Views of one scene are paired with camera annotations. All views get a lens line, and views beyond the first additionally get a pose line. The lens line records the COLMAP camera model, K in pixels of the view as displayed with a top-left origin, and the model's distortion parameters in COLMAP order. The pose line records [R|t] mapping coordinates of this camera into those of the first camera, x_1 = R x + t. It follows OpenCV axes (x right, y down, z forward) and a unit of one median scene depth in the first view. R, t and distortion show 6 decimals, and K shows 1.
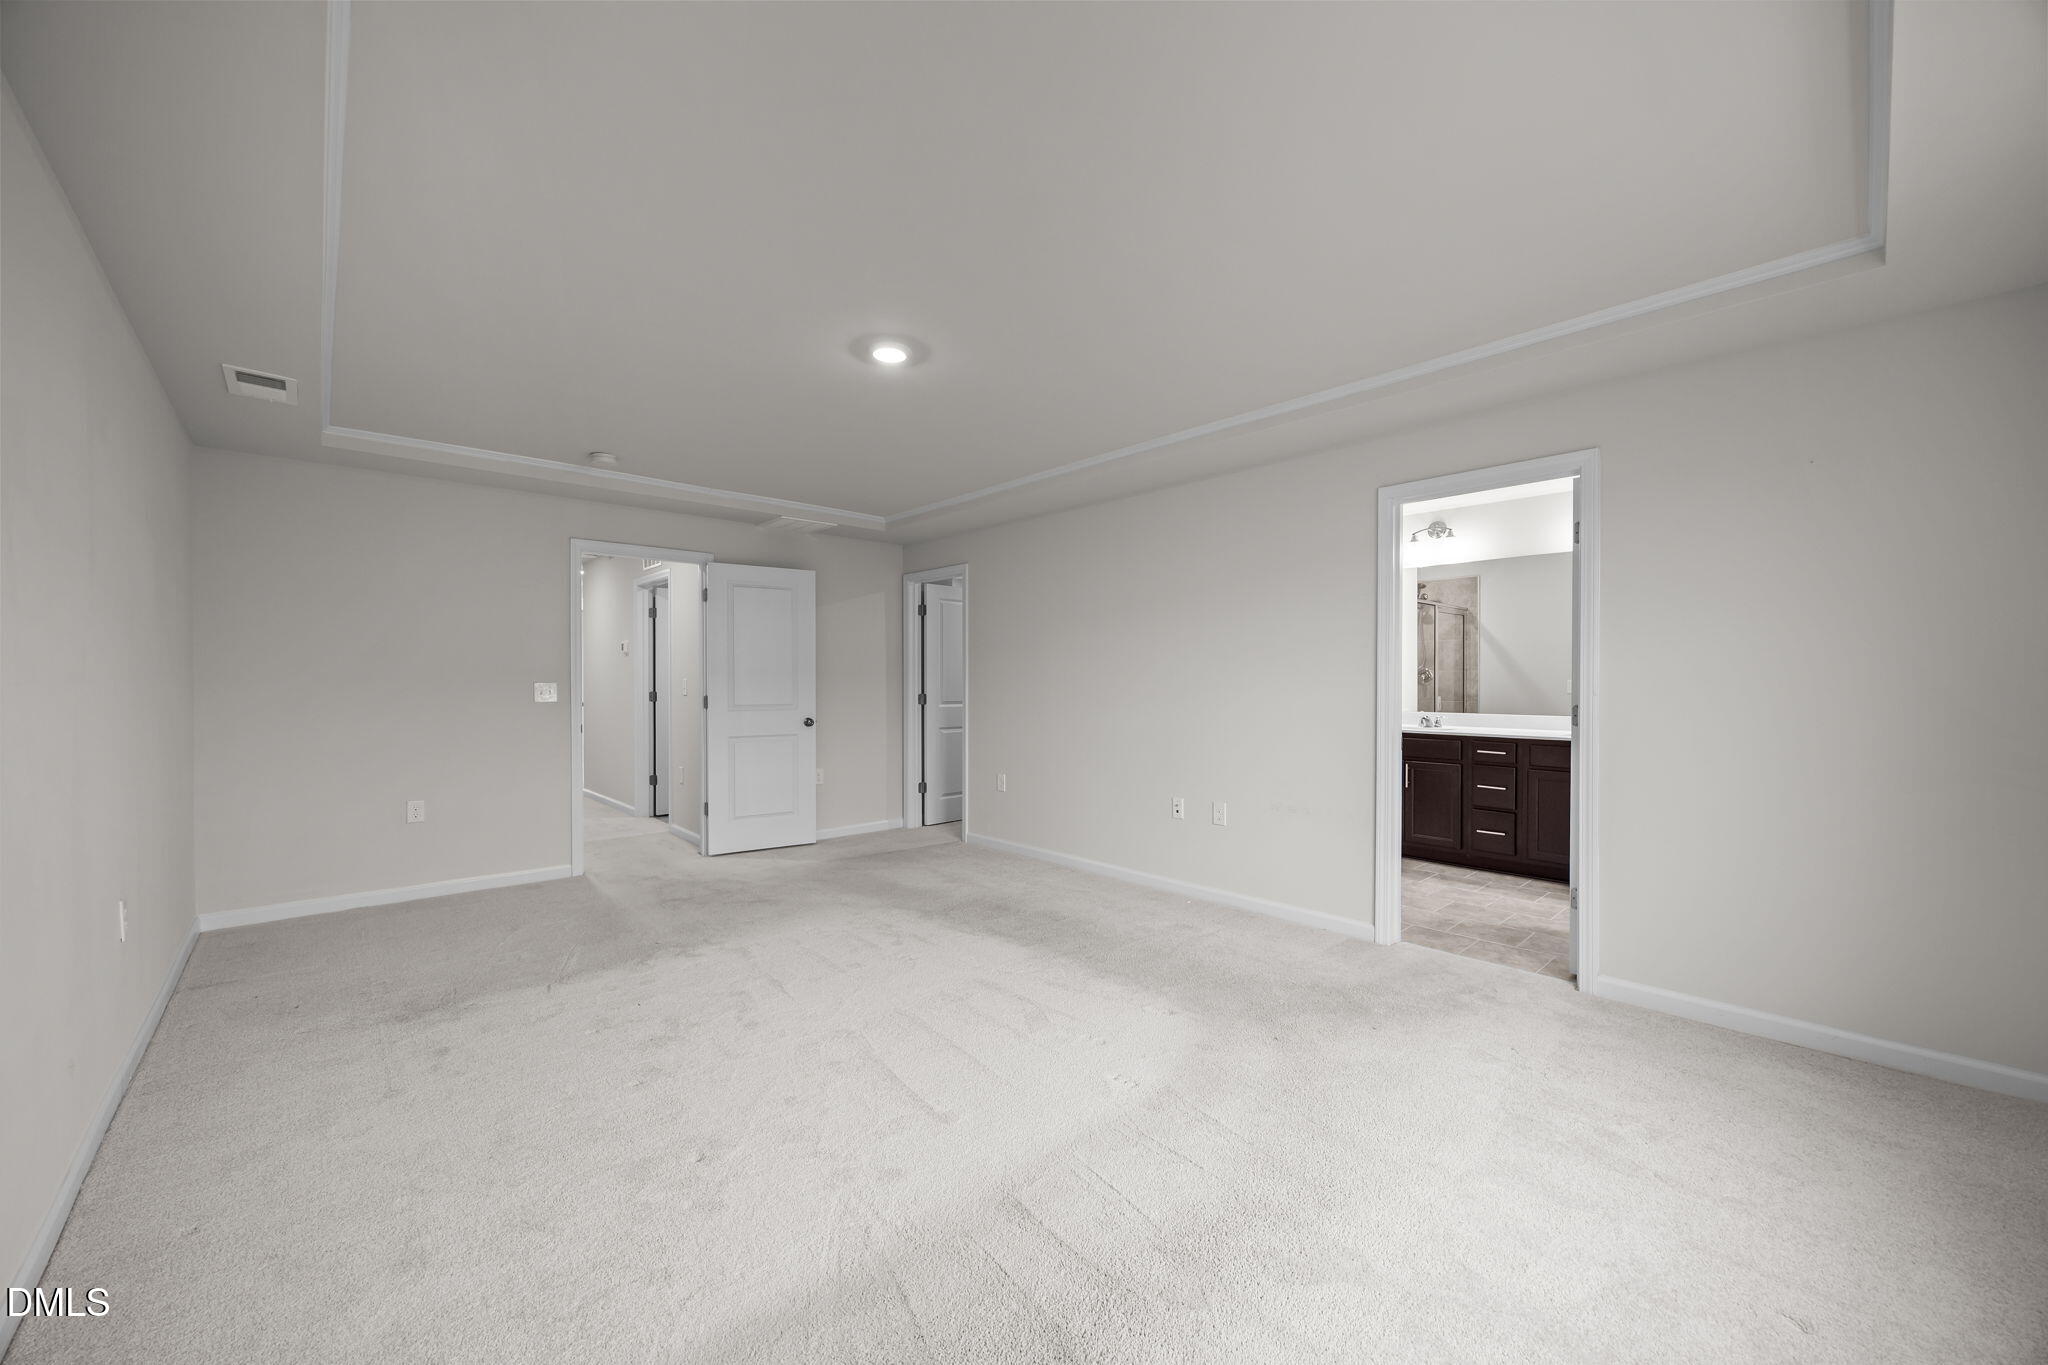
lens RADIAL K [[783.1, 0, 1030.6], [0, 783.1, 670.3], [0, 0, 1]] dist [-0.004940, 0.000003]
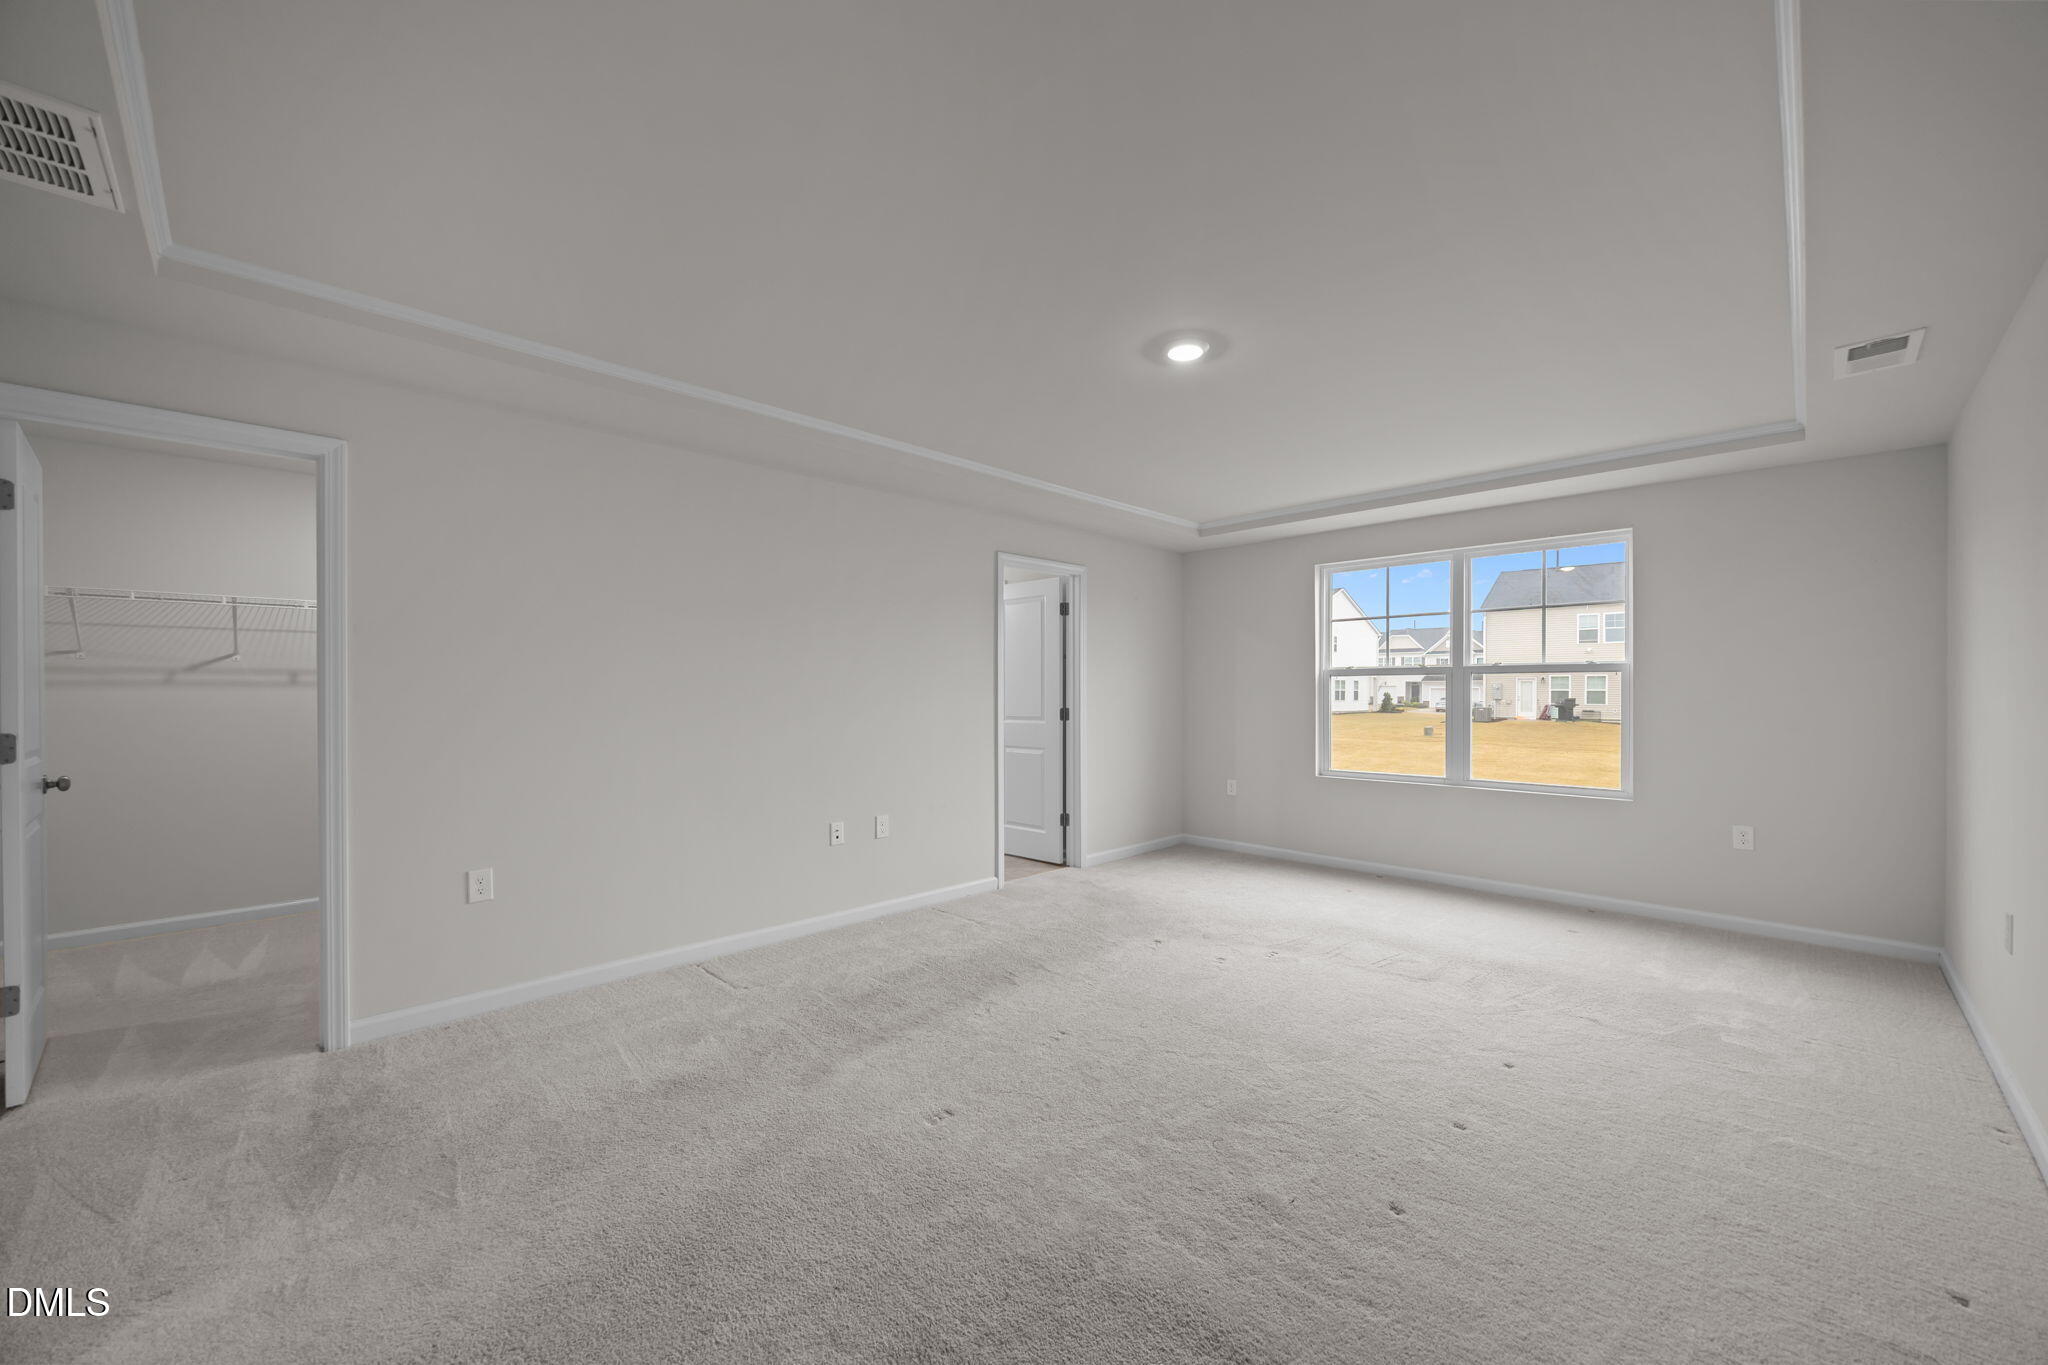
lens RADIAL K [[783.1, 0, 1019.5], [0, 783.1, 693.6], [0, 0, 1]] dist [-0.004940, 0.000003]
pose [[-0.009574, -0.007689, 0.999925, -0.775968], [-0.006547, 0.999949, 0.007627, 0.003320], [-0.999933, -0.006473, -0.009624, 0.845234]]
